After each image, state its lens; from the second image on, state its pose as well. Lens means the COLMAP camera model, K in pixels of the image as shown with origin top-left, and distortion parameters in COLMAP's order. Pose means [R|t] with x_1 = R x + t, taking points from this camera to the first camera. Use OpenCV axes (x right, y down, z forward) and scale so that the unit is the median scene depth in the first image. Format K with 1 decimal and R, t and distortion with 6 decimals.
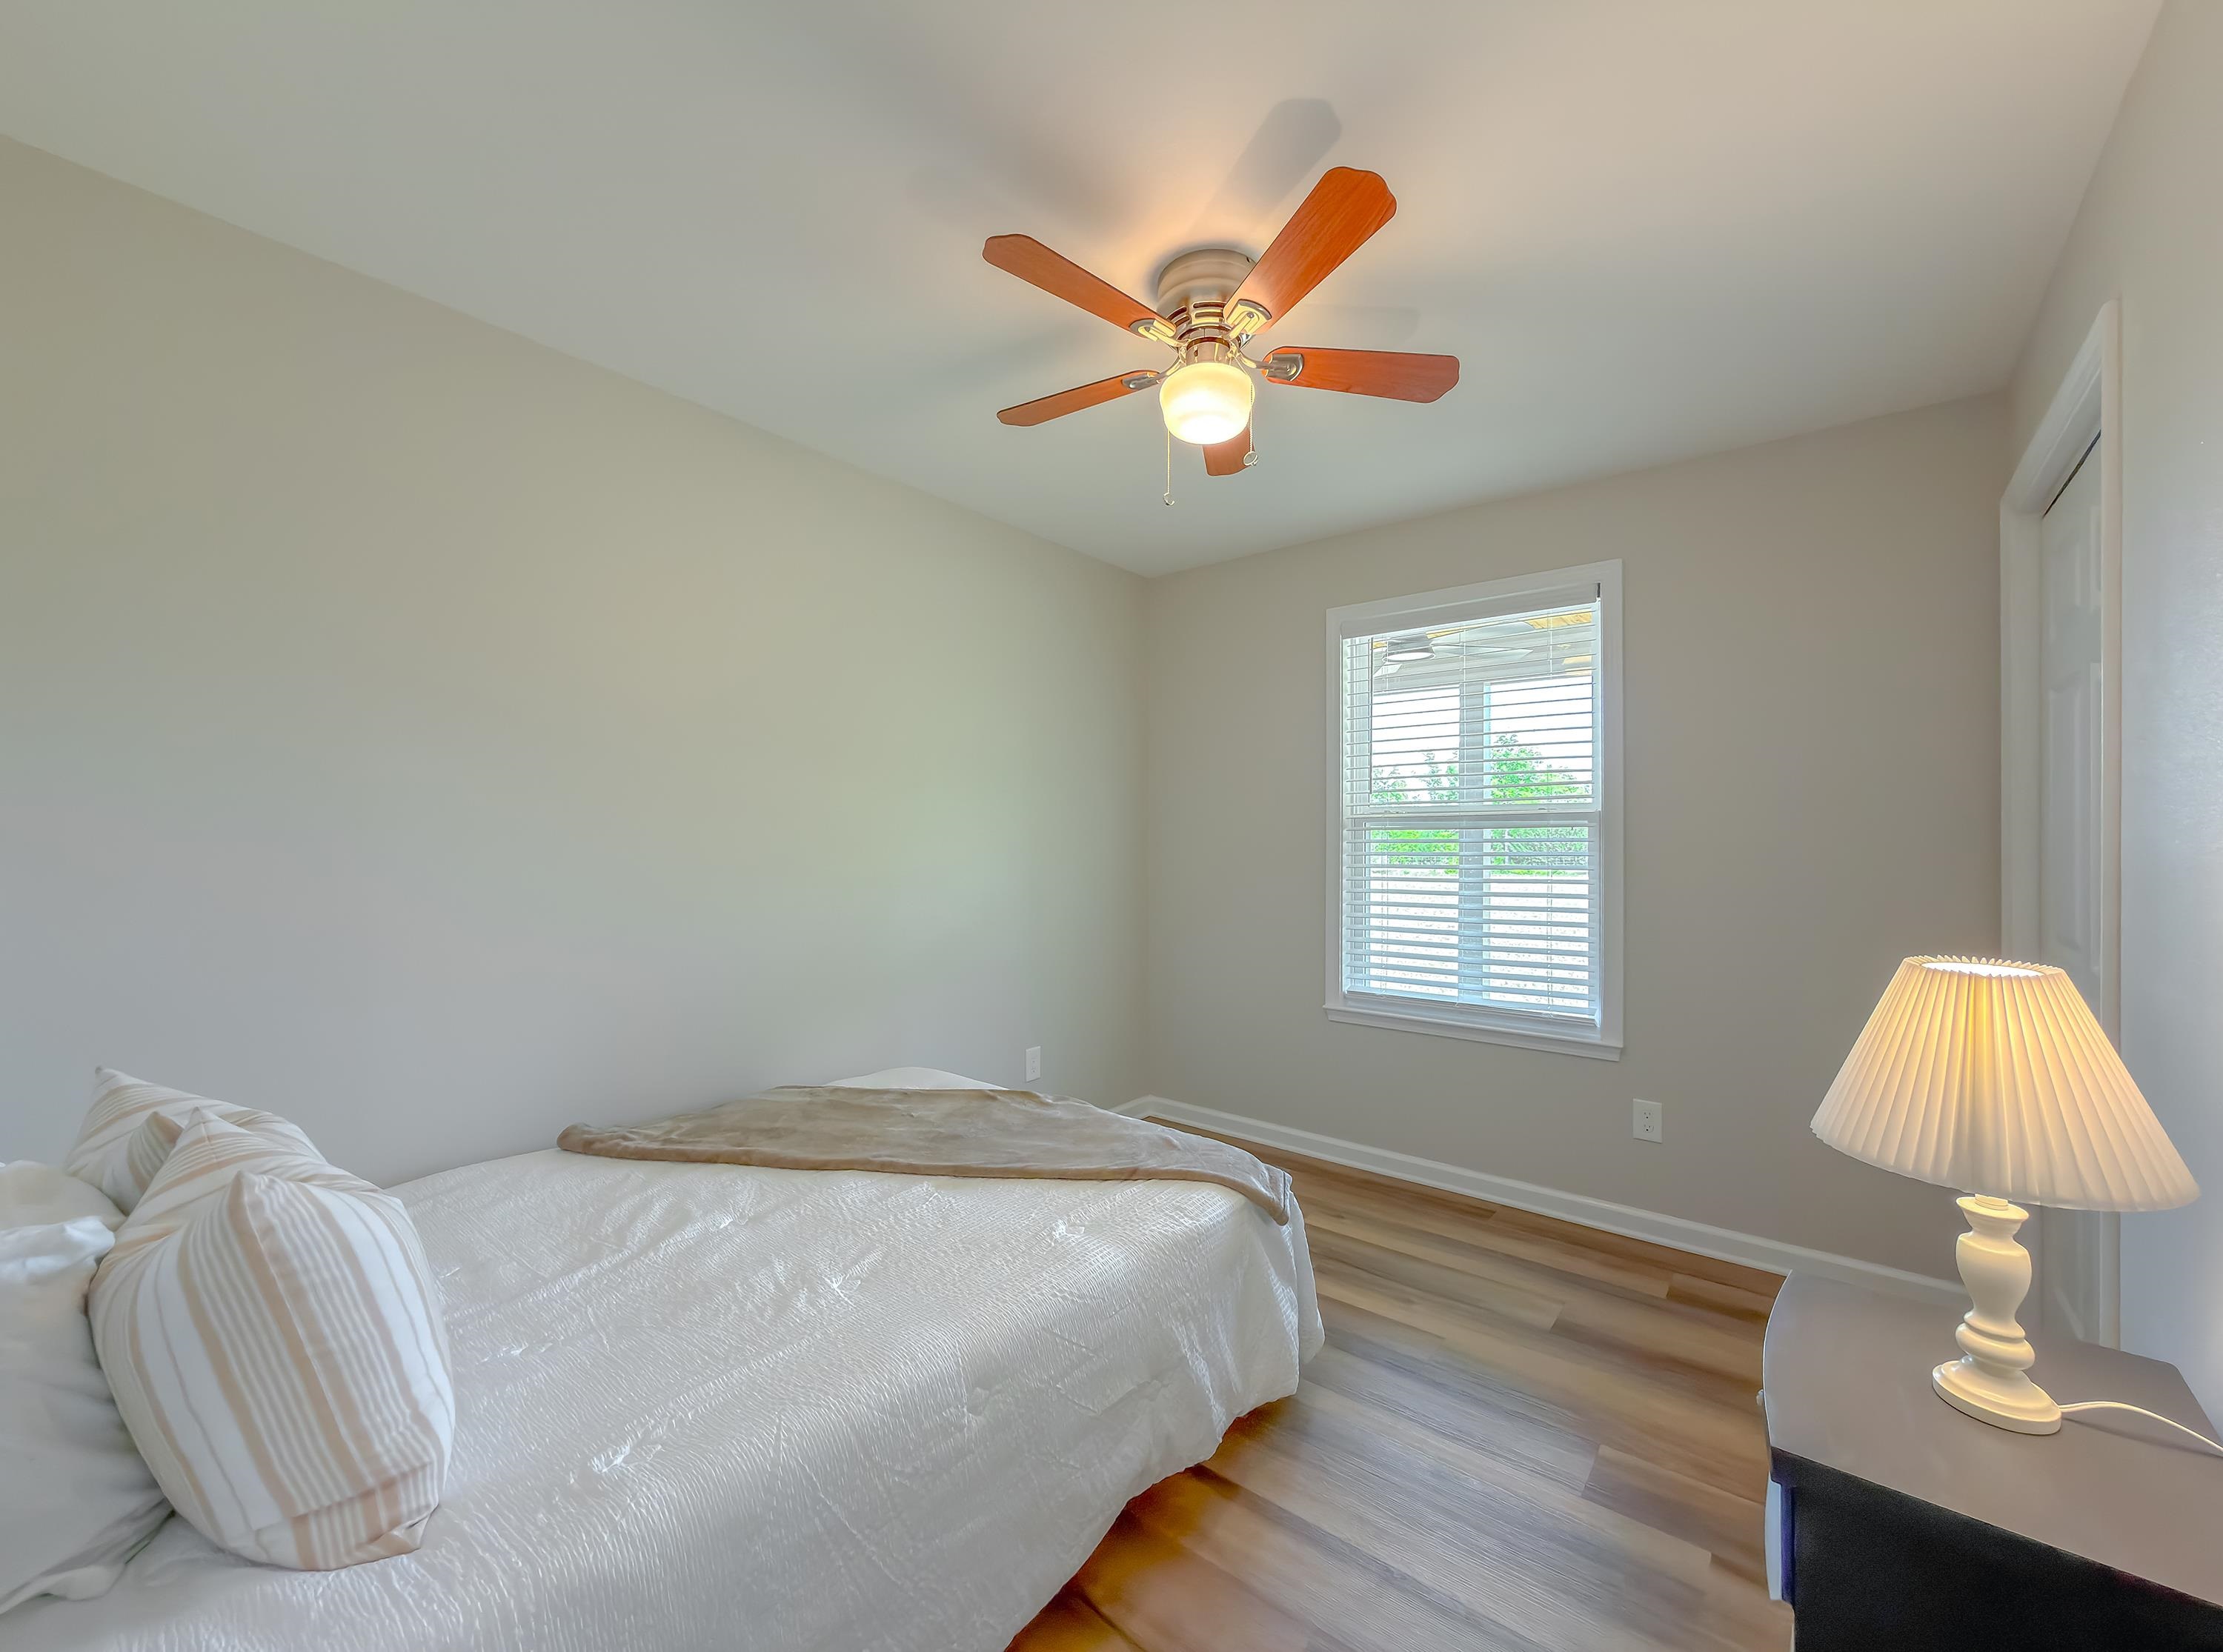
lens RADIAL K [[915.4, 0, 1068.8], [0, 915.4, 809.7], [0, 0, 1]] dist [0.000605, 0.000496]
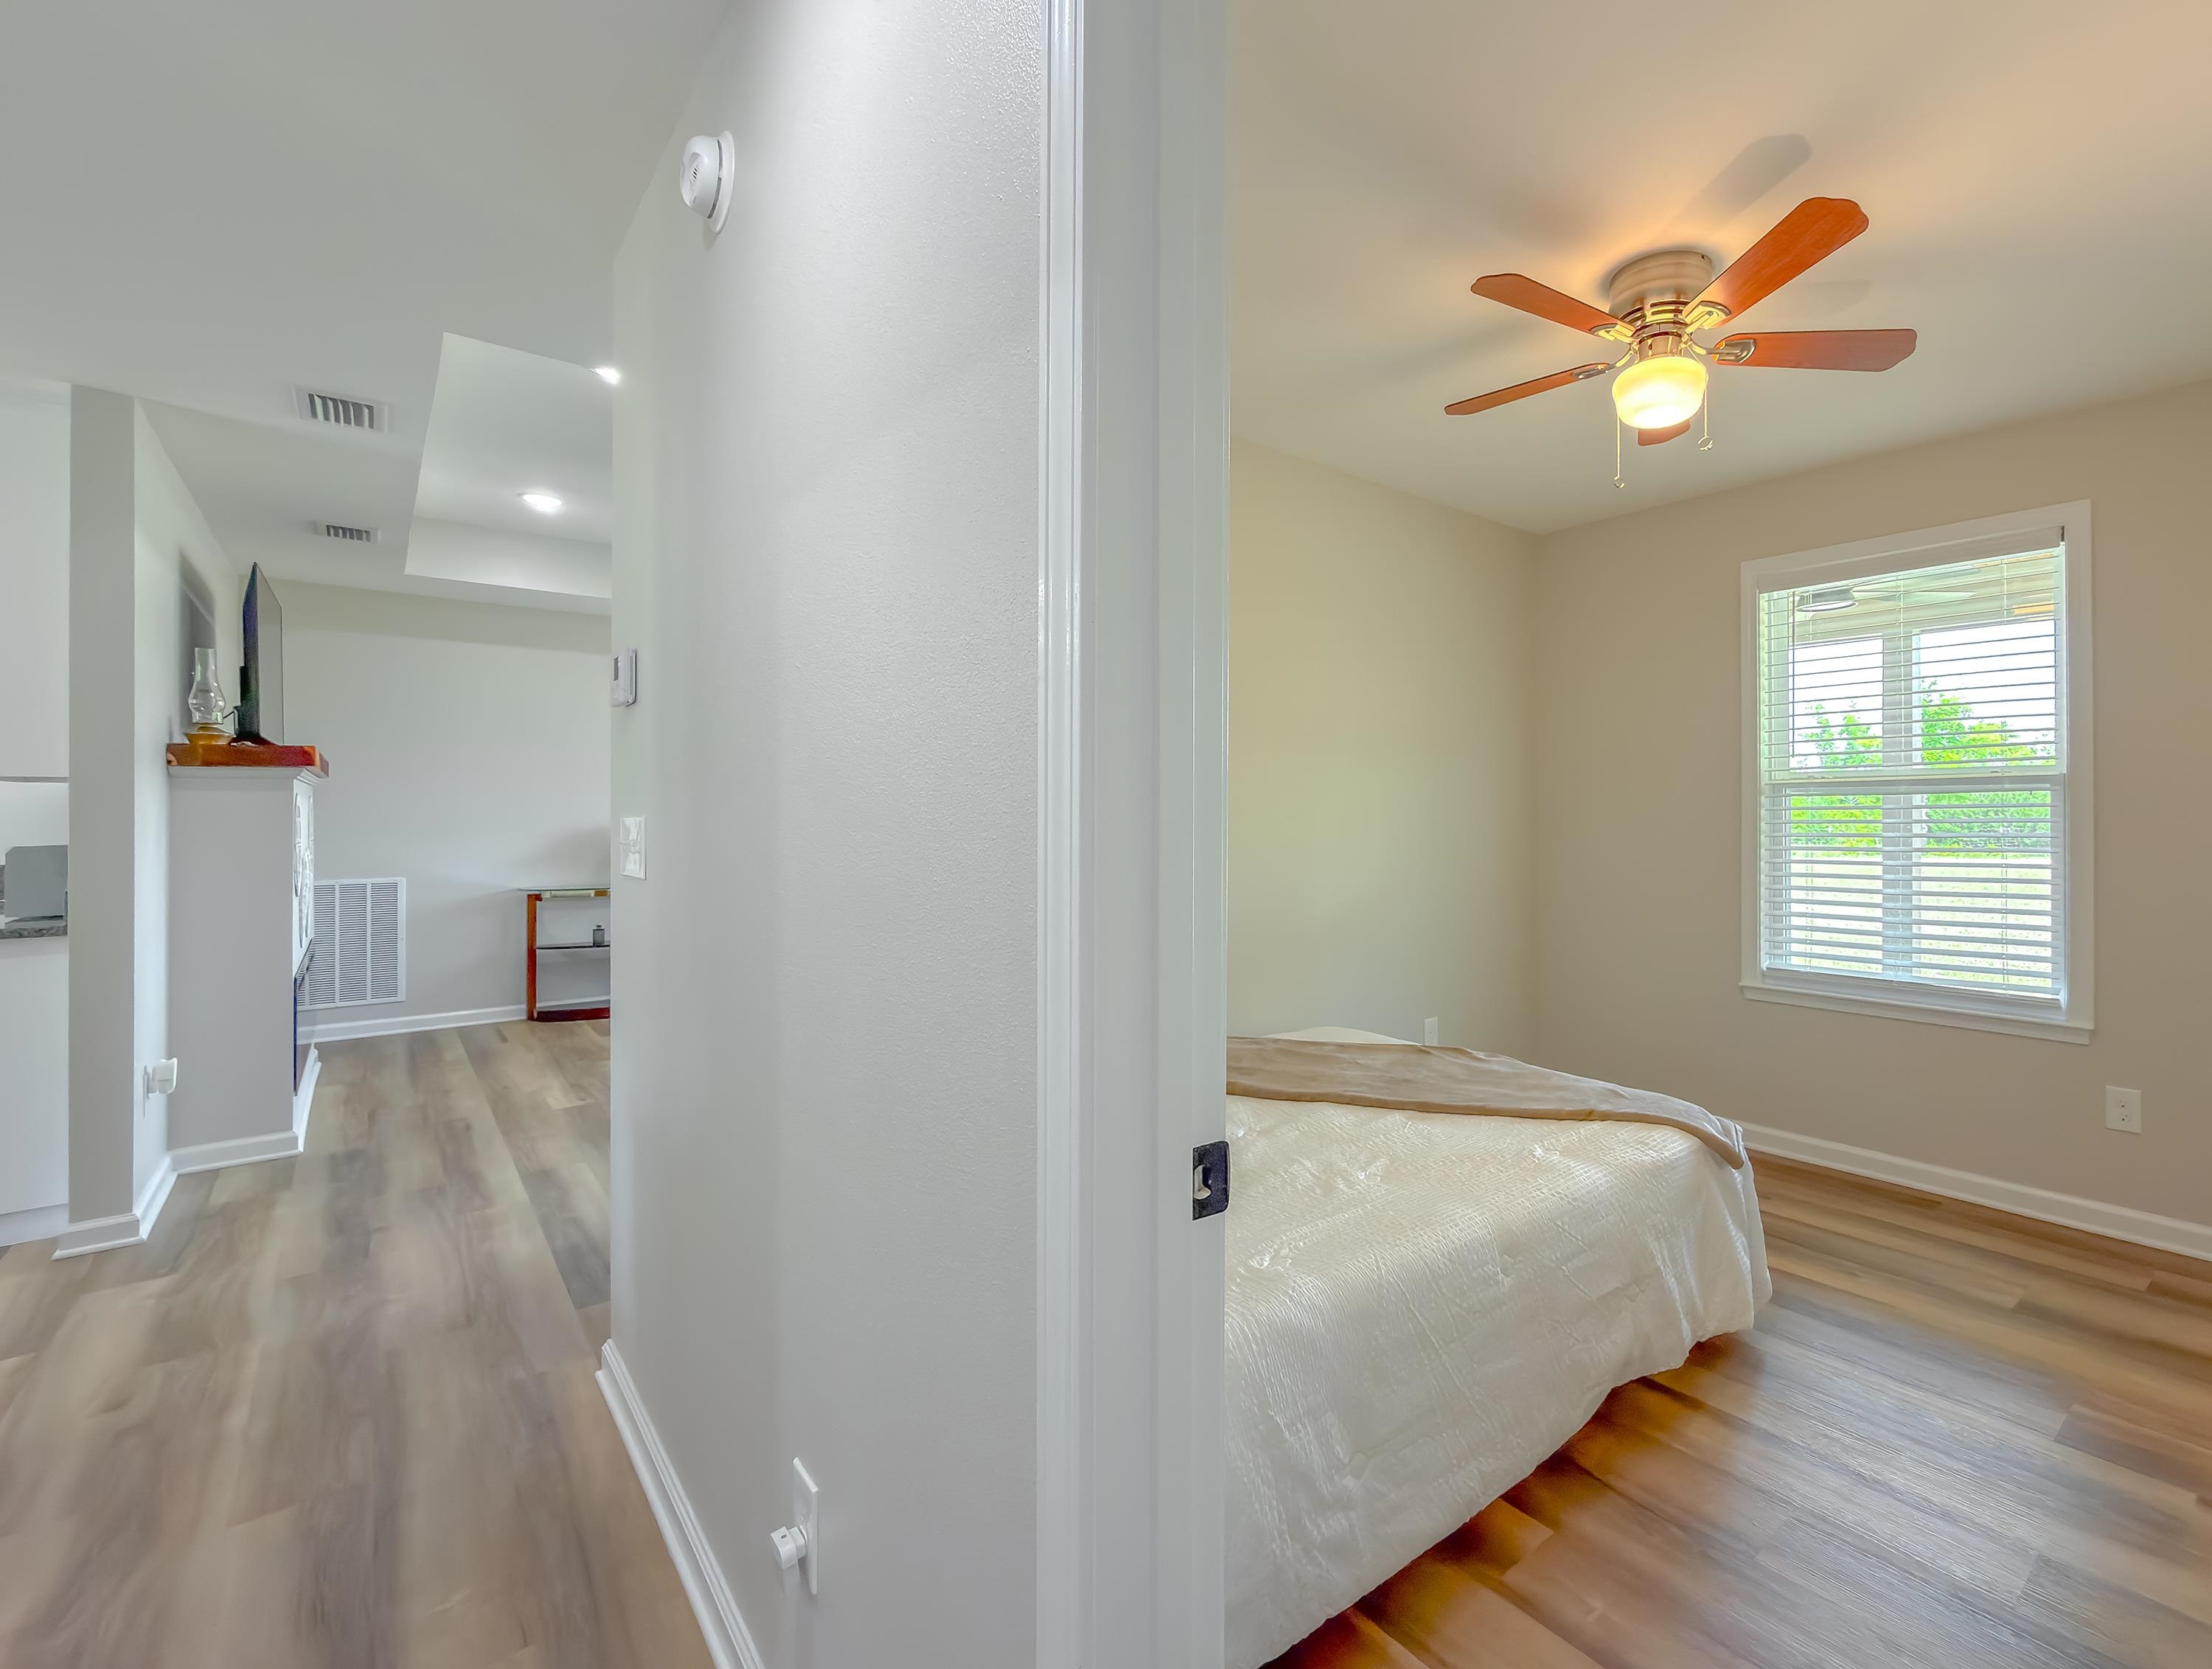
lens RADIAL K [[1040.1, 0, 1216.5], [0, 1040.1, 788.3], [0, 0, 1]] dist [-0.000257, -0.000898]
pose [[0.988542, -0.008004, -0.150733, -0.160369], [0.009052, 0.999939, 0.006268, 0.003125], [0.150674, -0.007561, 0.988555, -0.245420]]
